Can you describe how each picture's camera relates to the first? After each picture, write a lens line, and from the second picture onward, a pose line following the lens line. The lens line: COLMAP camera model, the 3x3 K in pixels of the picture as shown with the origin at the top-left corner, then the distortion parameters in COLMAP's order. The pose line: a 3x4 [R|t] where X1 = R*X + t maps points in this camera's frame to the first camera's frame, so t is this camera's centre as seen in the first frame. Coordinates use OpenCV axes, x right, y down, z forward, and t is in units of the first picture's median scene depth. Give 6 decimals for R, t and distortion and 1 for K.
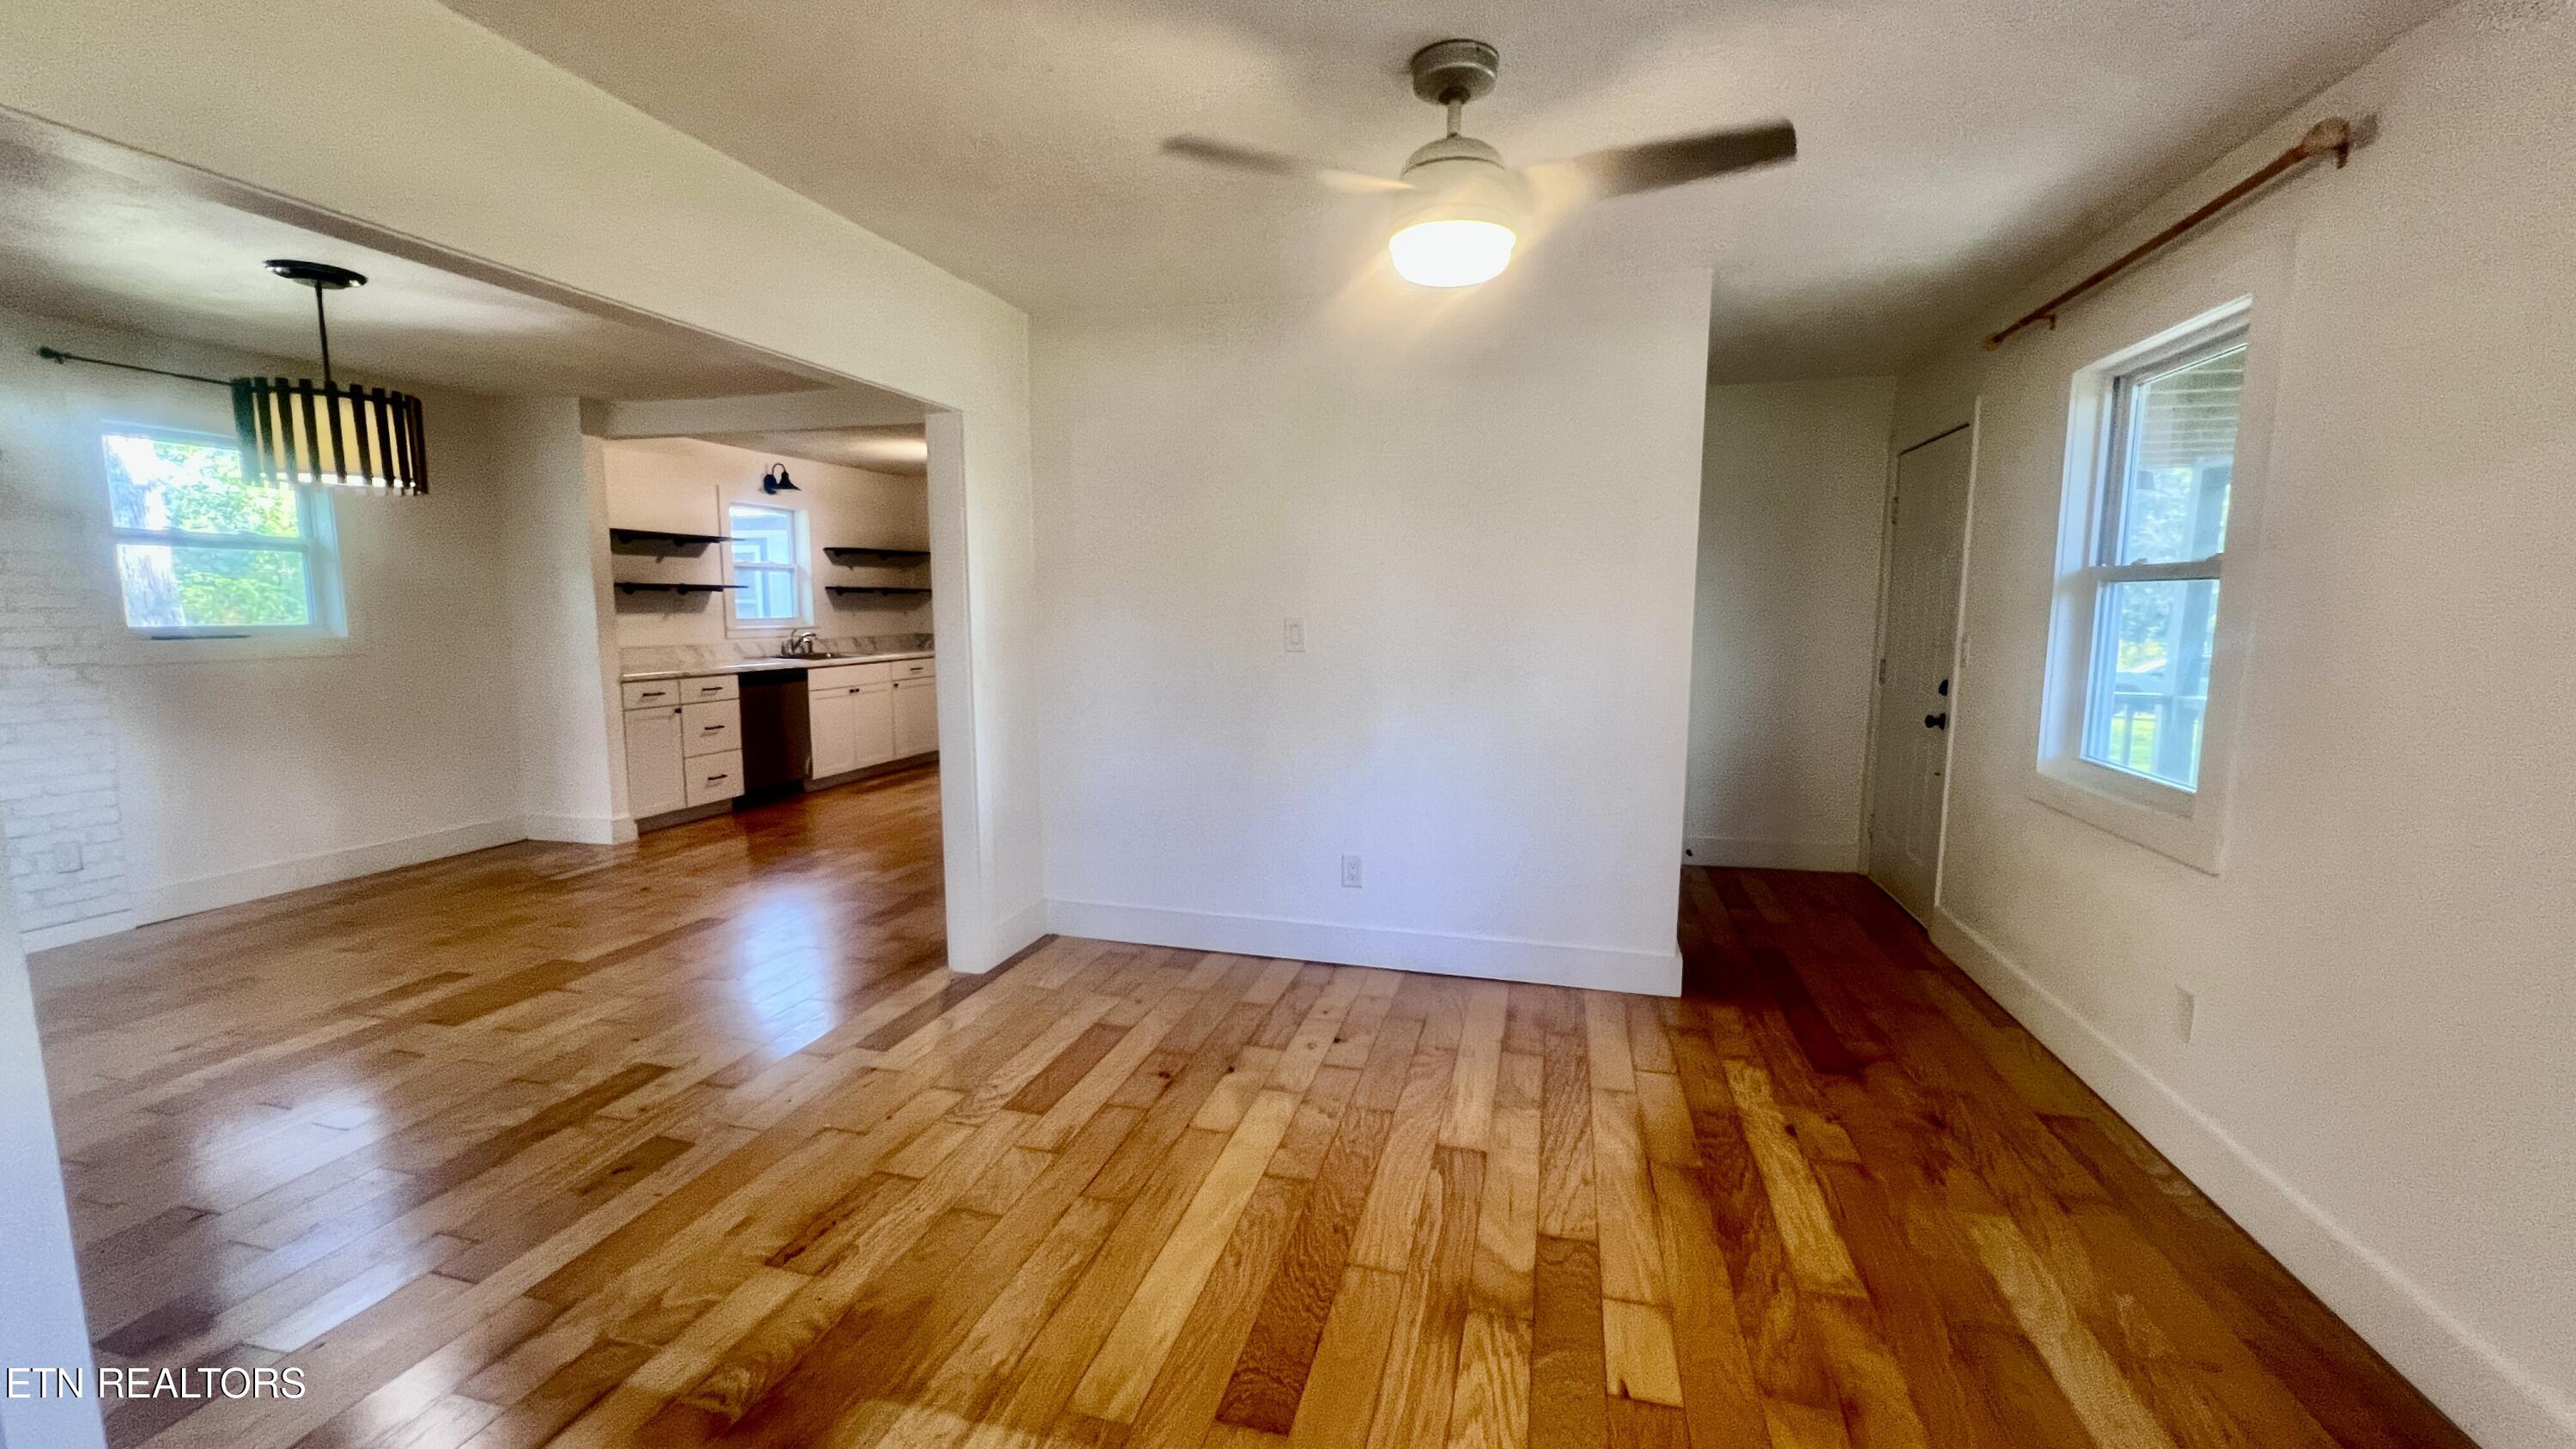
lens RADIAL K [[1025.7, 0, 1293.3], [0, 1025.7, 733.6], [0, 0, 1]] dist [-0.002109, -0.000329]
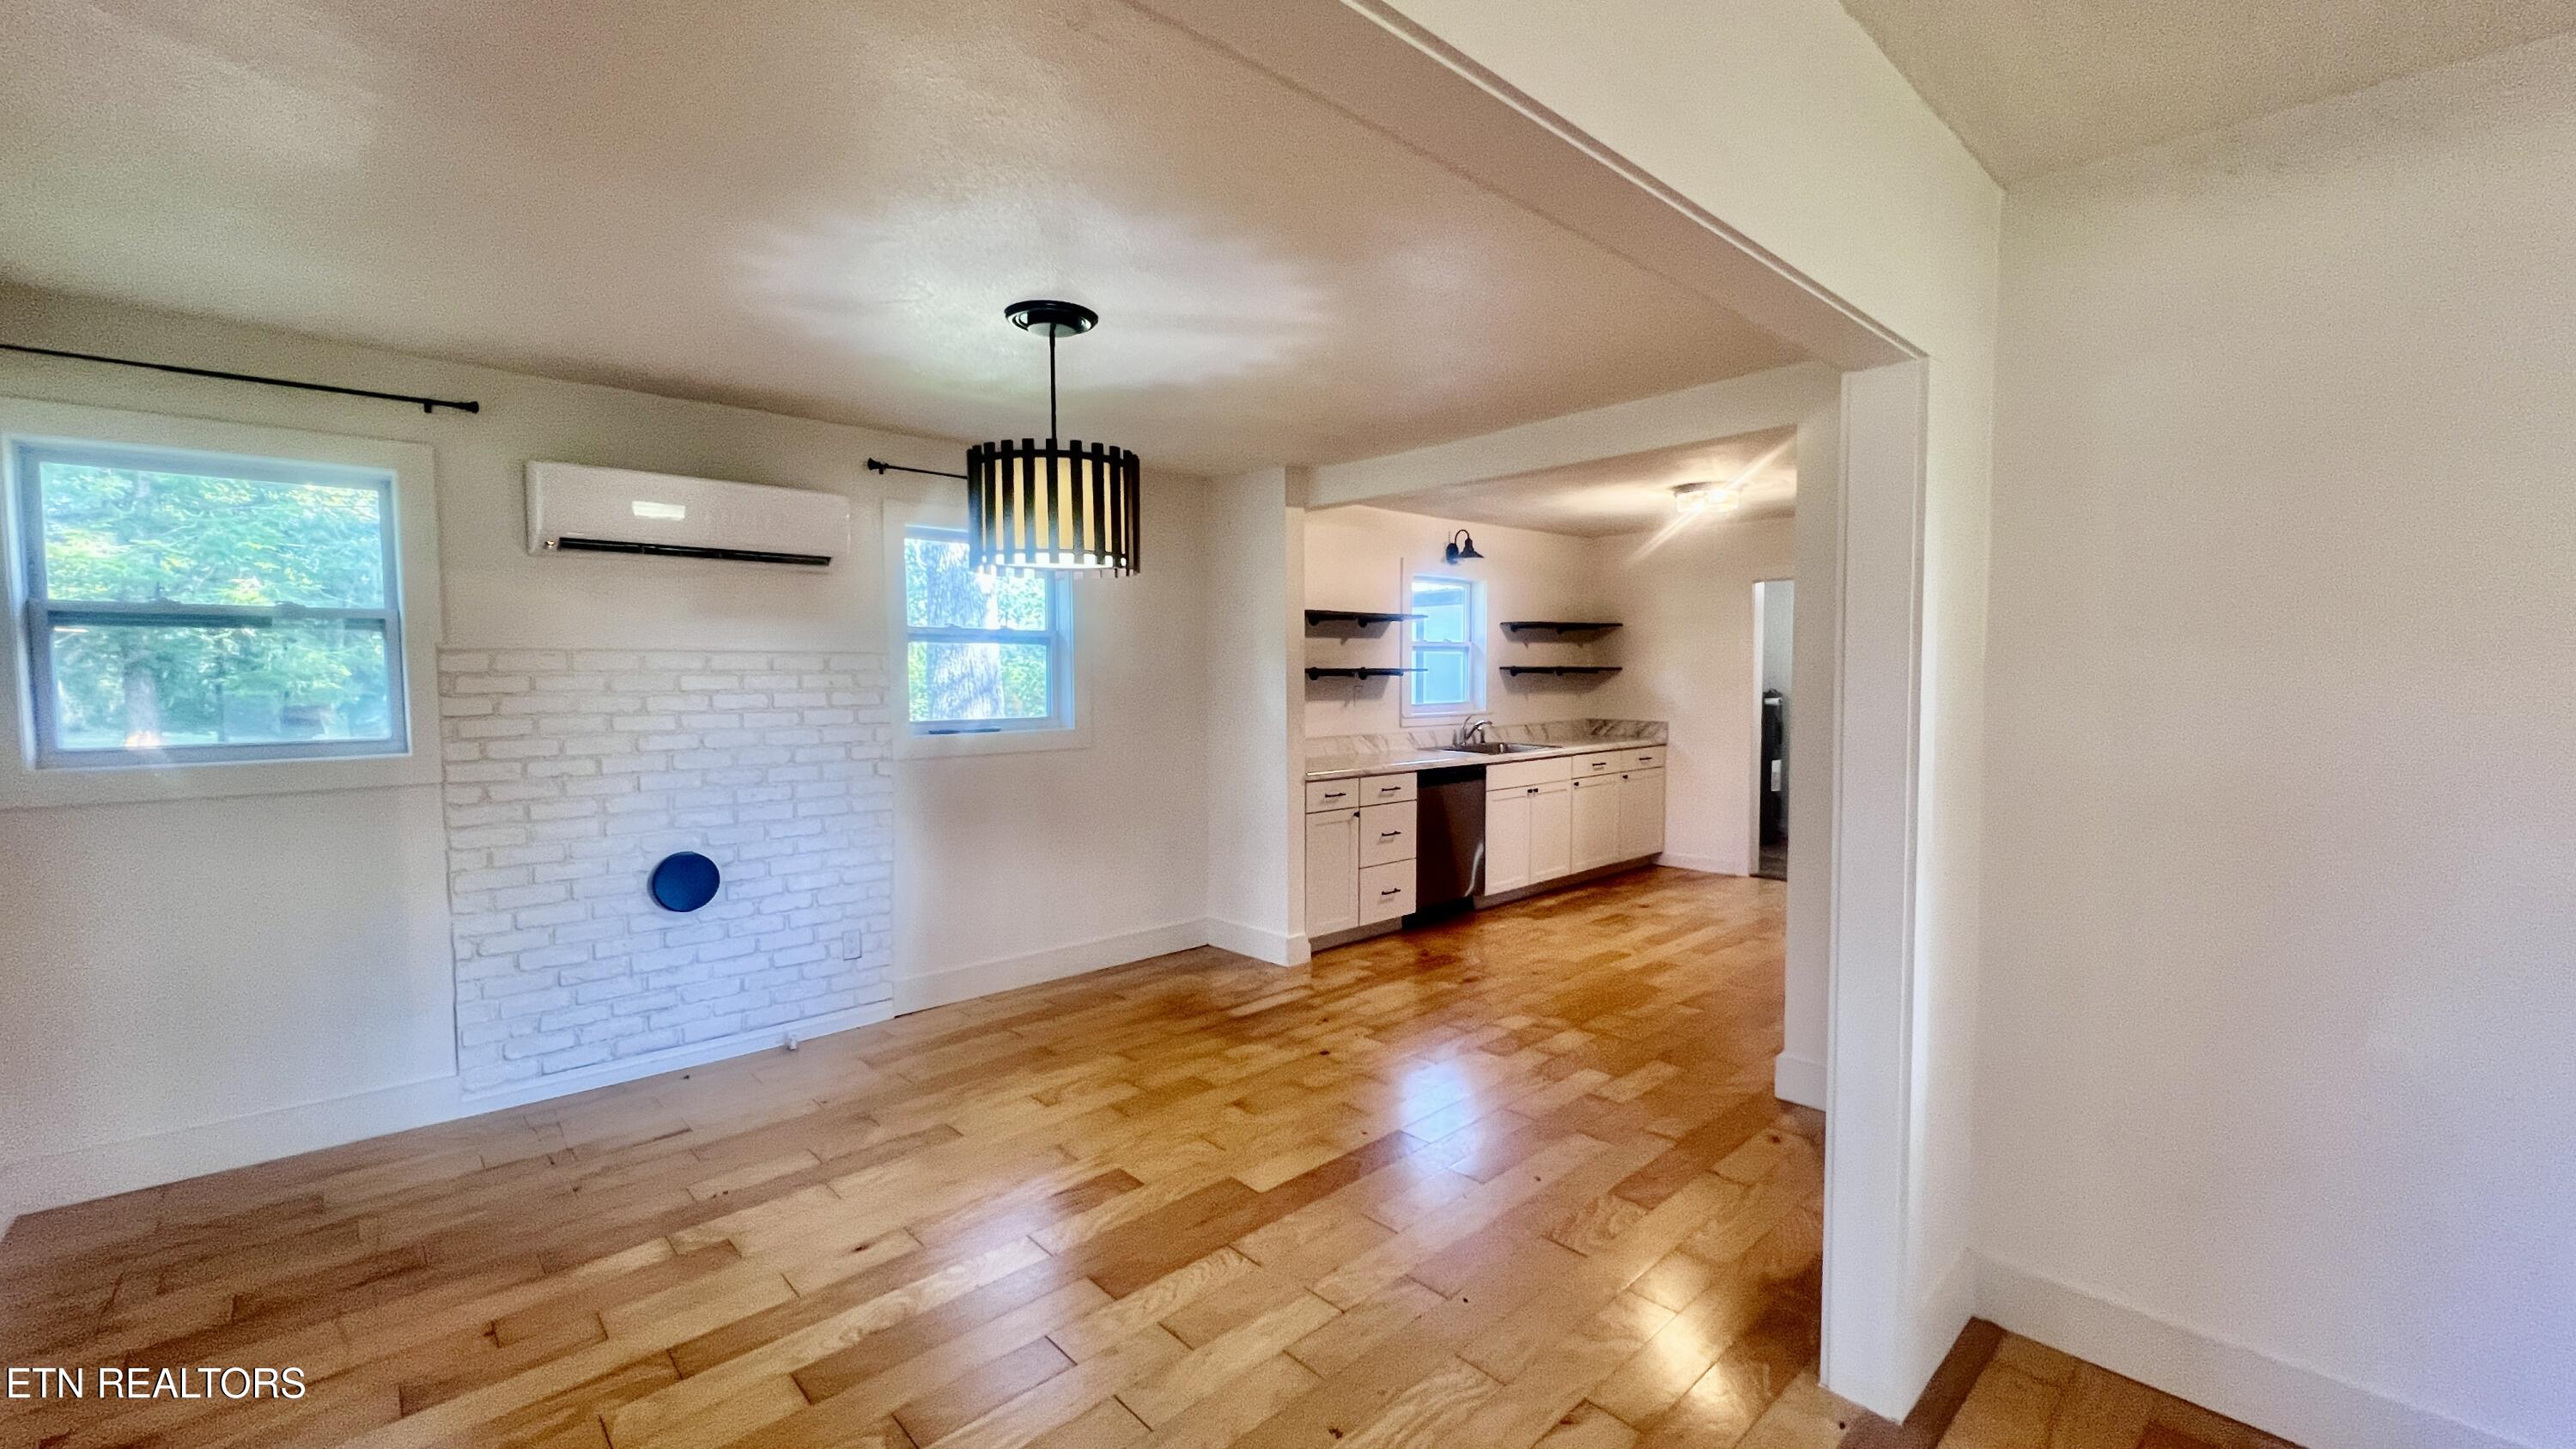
lens RADIAL K [[1034.0, 0, 1287.8], [0, 1034.0, 730.2], [0, 0, 1]] dist [-0.000741, 0.000000]
pose [[0.841197, 0.020453, -0.540341, -0.183082], [-0.058319, 0.996887, -0.053056, -0.044748], [0.537574, 0.076143, 0.839771, 0.233770]]
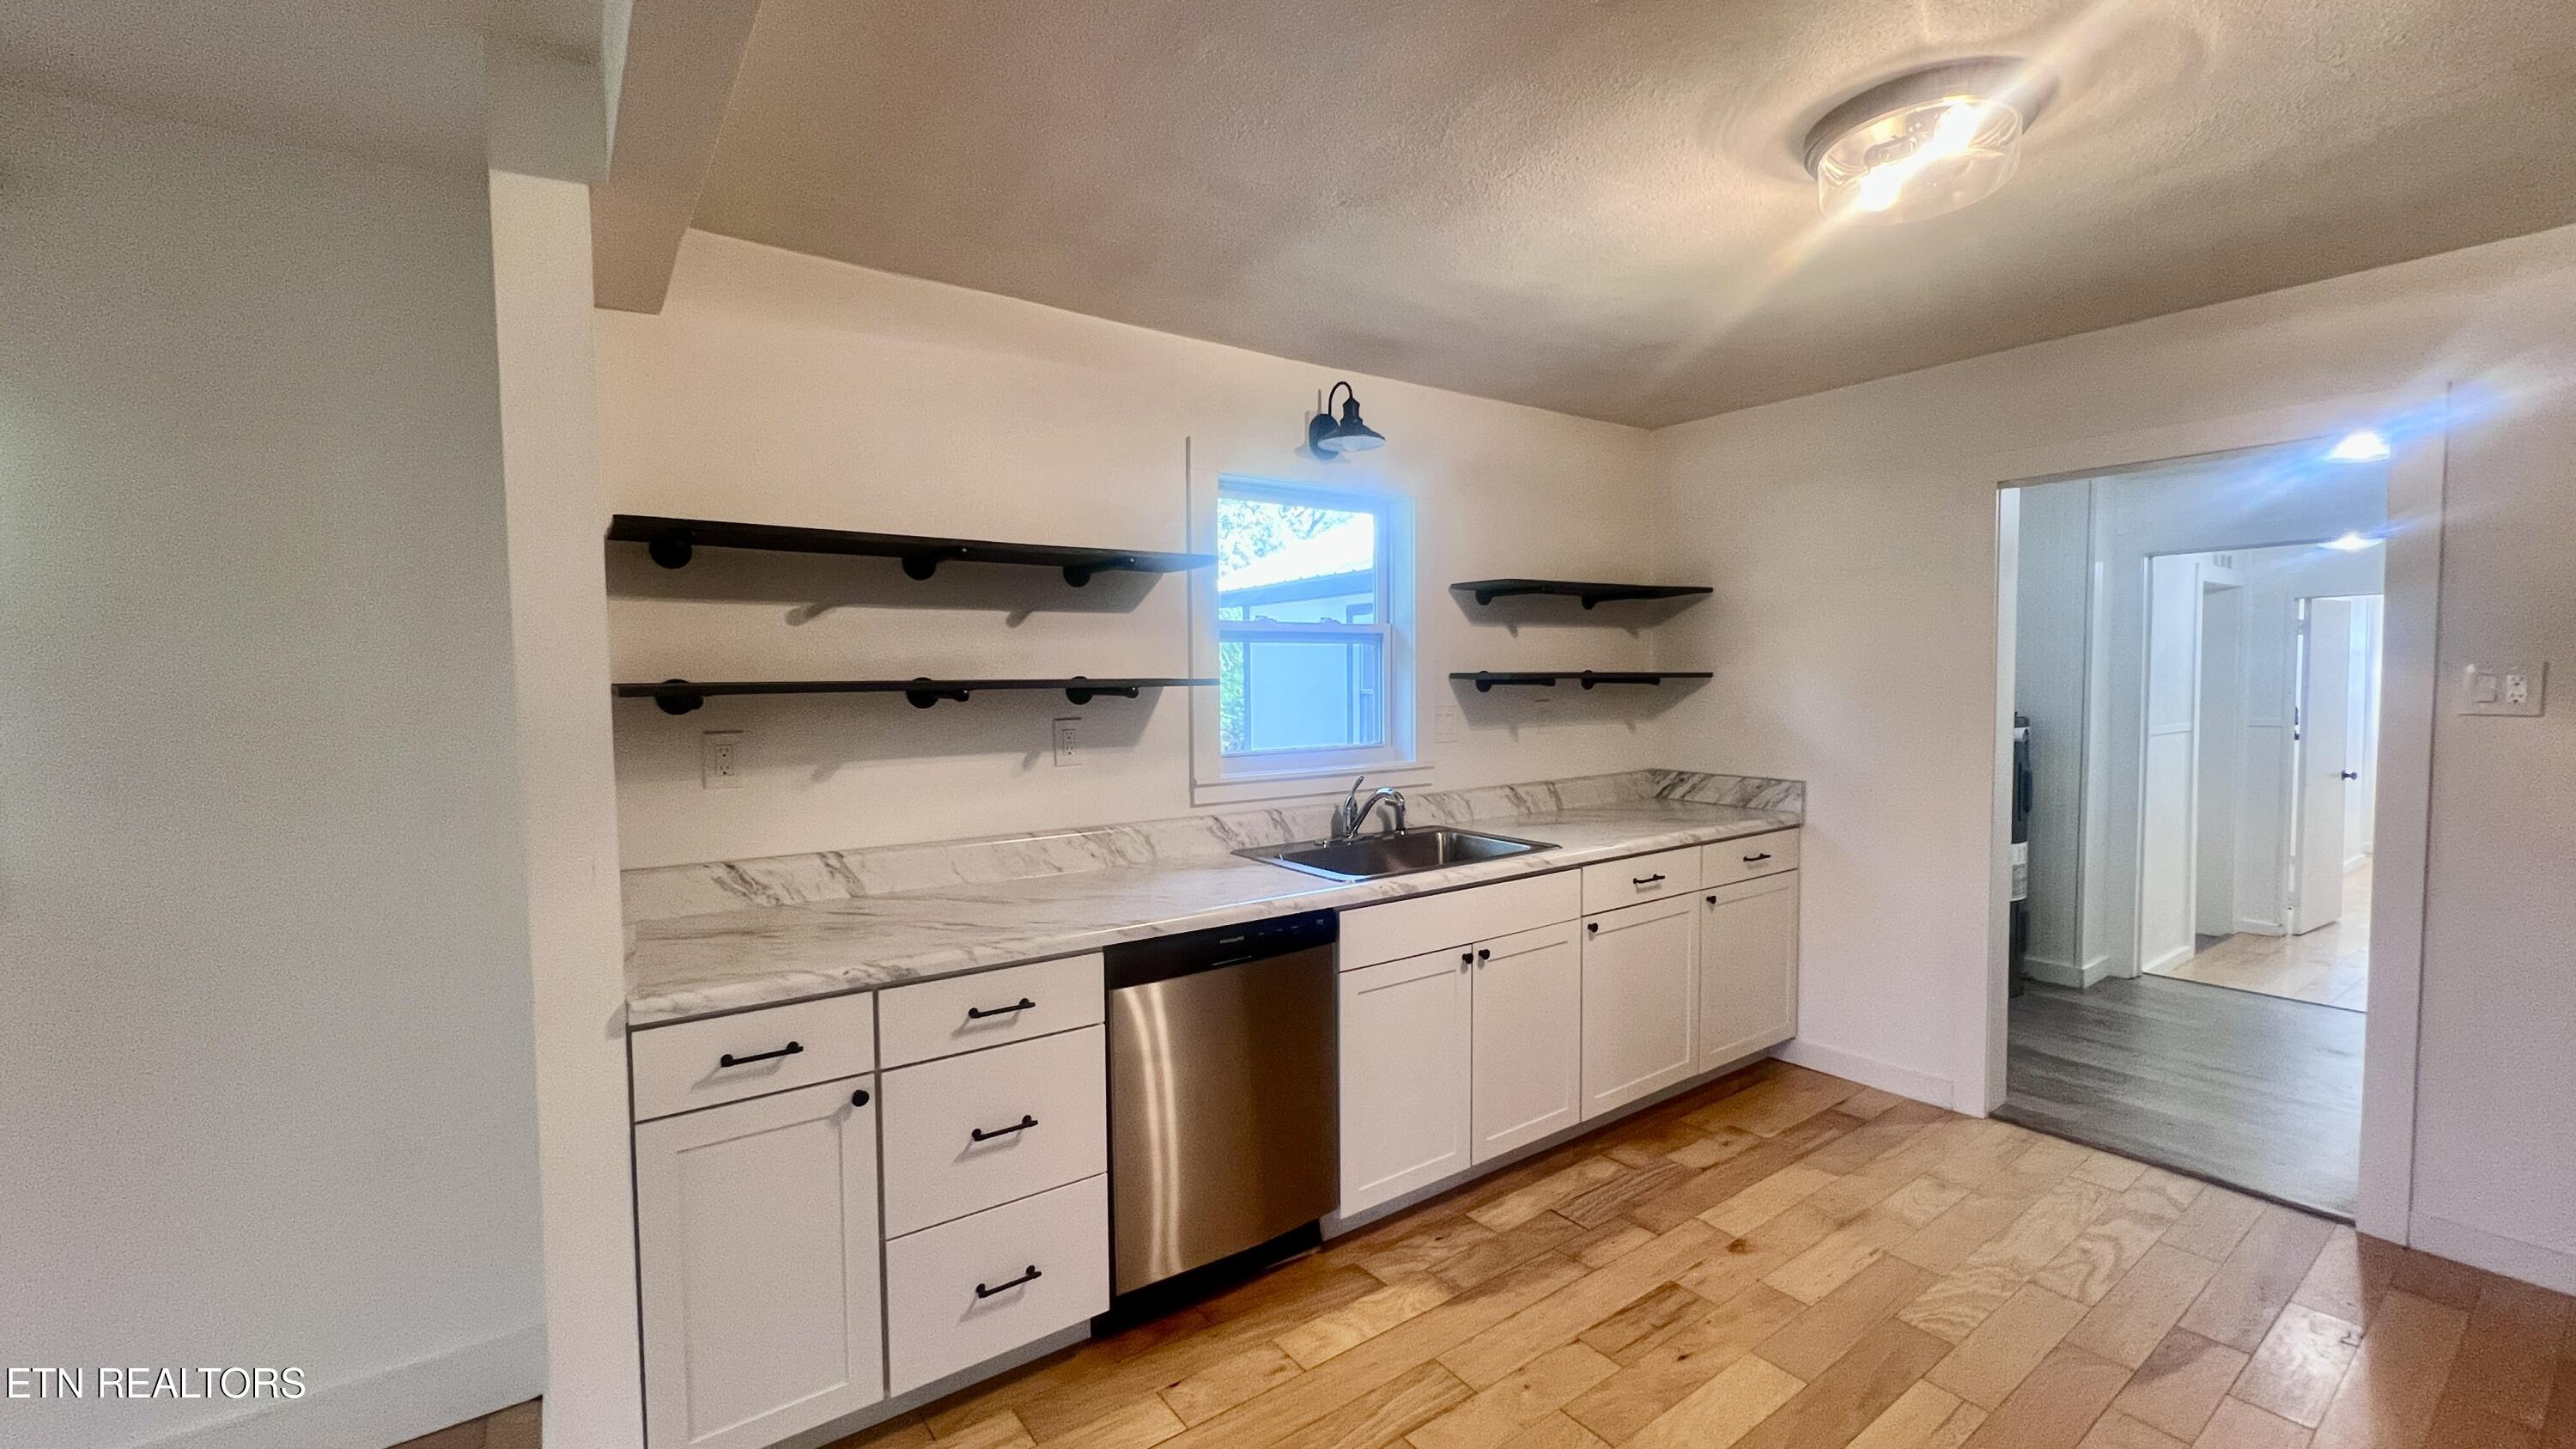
lens RADIAL K [[1034.0, 0, 1287.8], [0, 1034.0, 730.2], [0, 0, 1]] dist [-0.000741, 0.000000]
pose [[0.768792, 0.016453, -0.639288, -0.316090], [-0.064373, 0.996582, -0.051766, -0.127086], [0.636251, 0.080950, 0.767223, 0.859719]]
